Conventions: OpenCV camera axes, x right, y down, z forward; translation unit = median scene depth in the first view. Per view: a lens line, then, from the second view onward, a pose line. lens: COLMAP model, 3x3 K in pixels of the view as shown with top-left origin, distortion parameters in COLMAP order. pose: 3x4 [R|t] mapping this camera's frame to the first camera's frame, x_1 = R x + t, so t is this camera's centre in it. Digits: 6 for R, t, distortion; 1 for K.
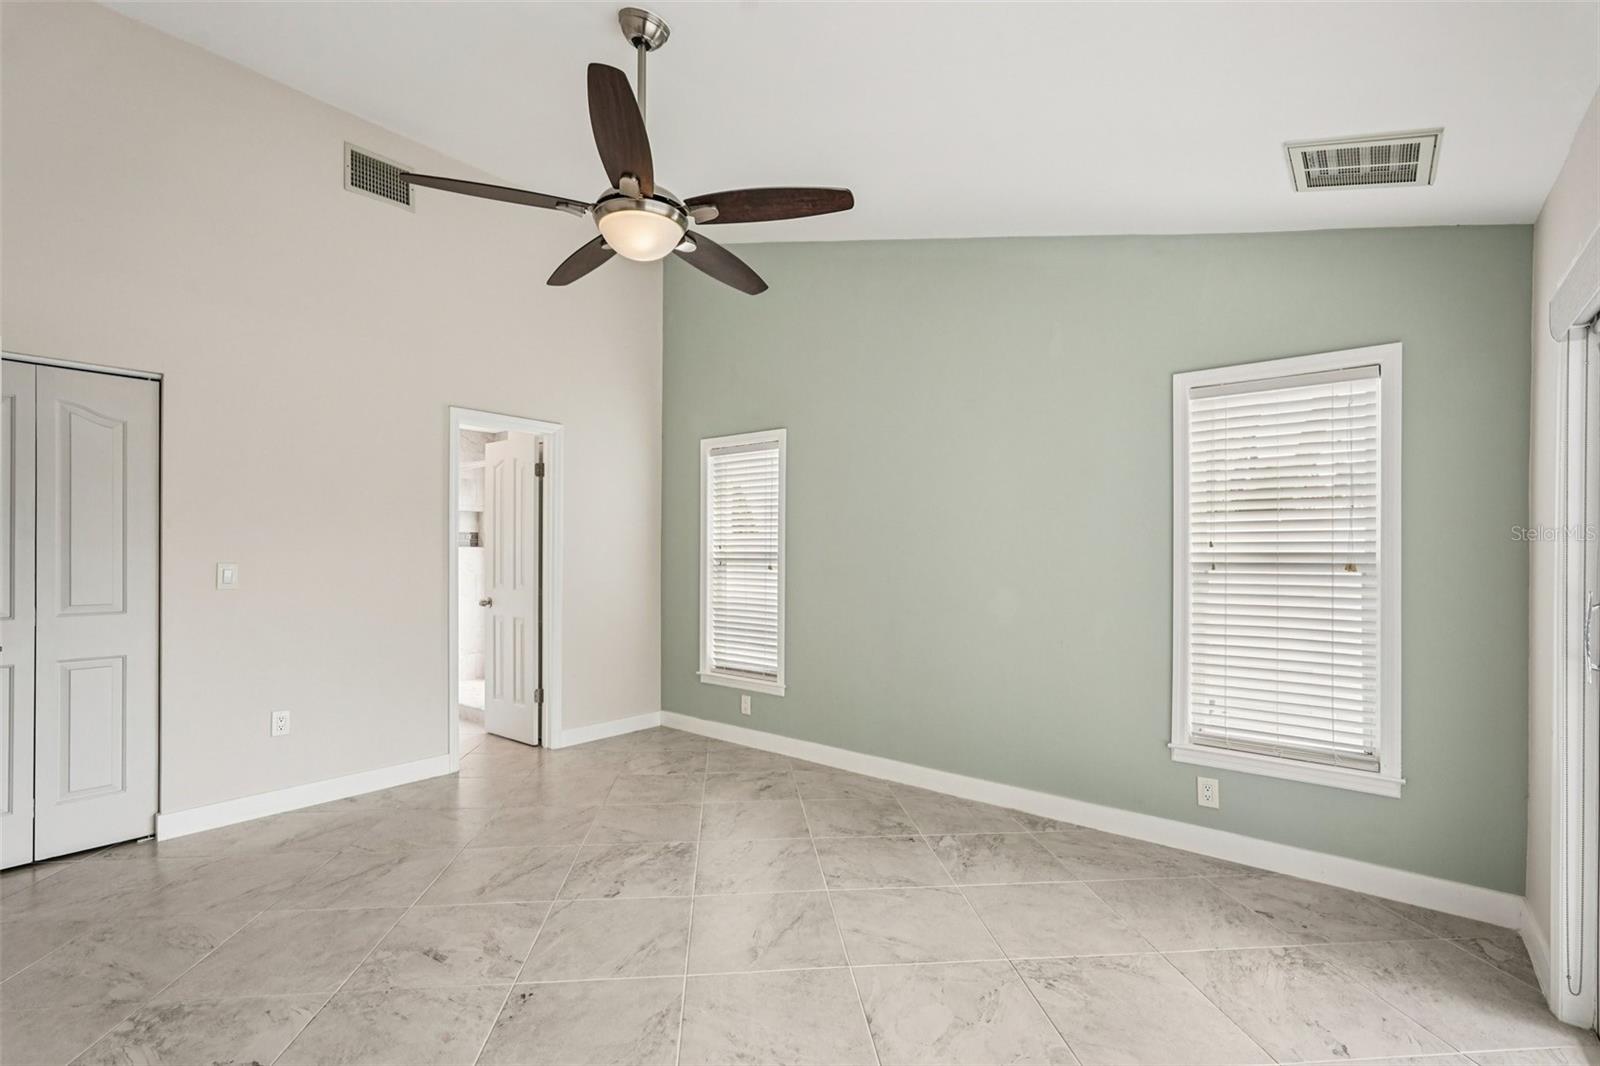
lens RADIAL K [[723.2, 0, 787.5], [0, 723.2, 555.0], [0, 0, 1]] dist [-0.010114, 0.011692]
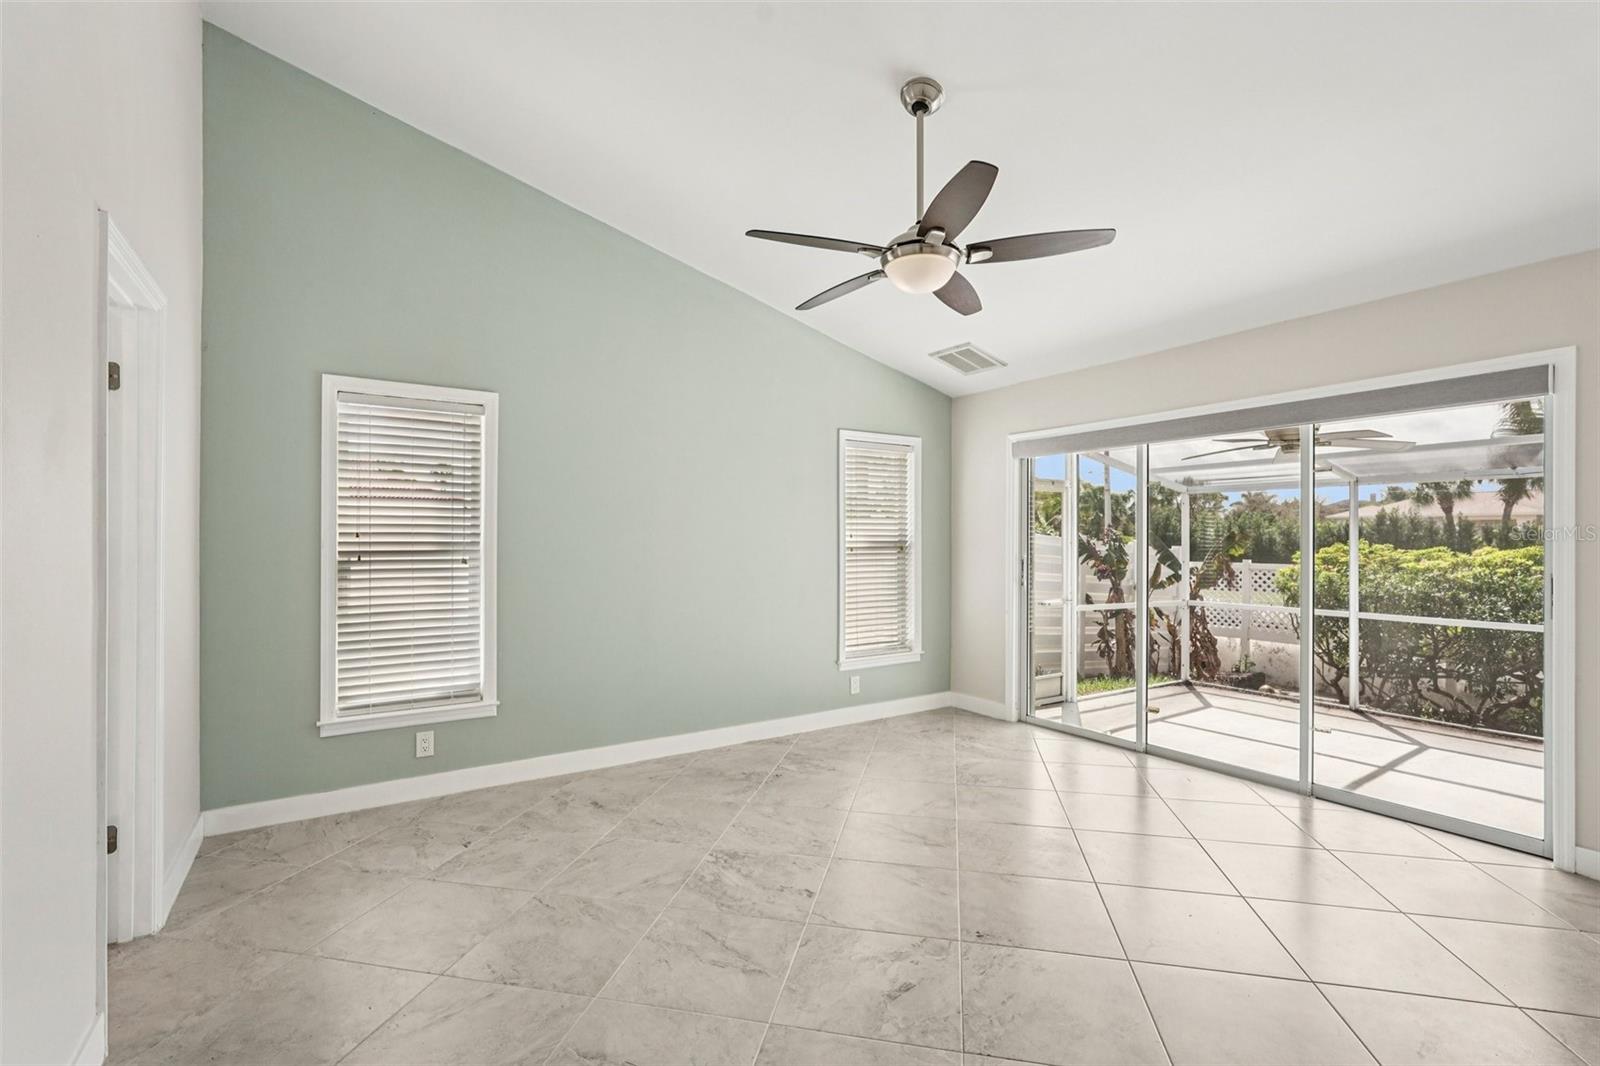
lens RADIAL K [[709.3, 0, 800.0], [0, 709.3, 533.0], [0, 0, 1]] dist [-0.020117, 0.012662]
pose [[0.288689, 0.009554, 0.957375, -0.982480], [0.004934, 0.999922, -0.011466, -0.004499], [-0.957410, 0.008034, 0.288619, 0.617709]]
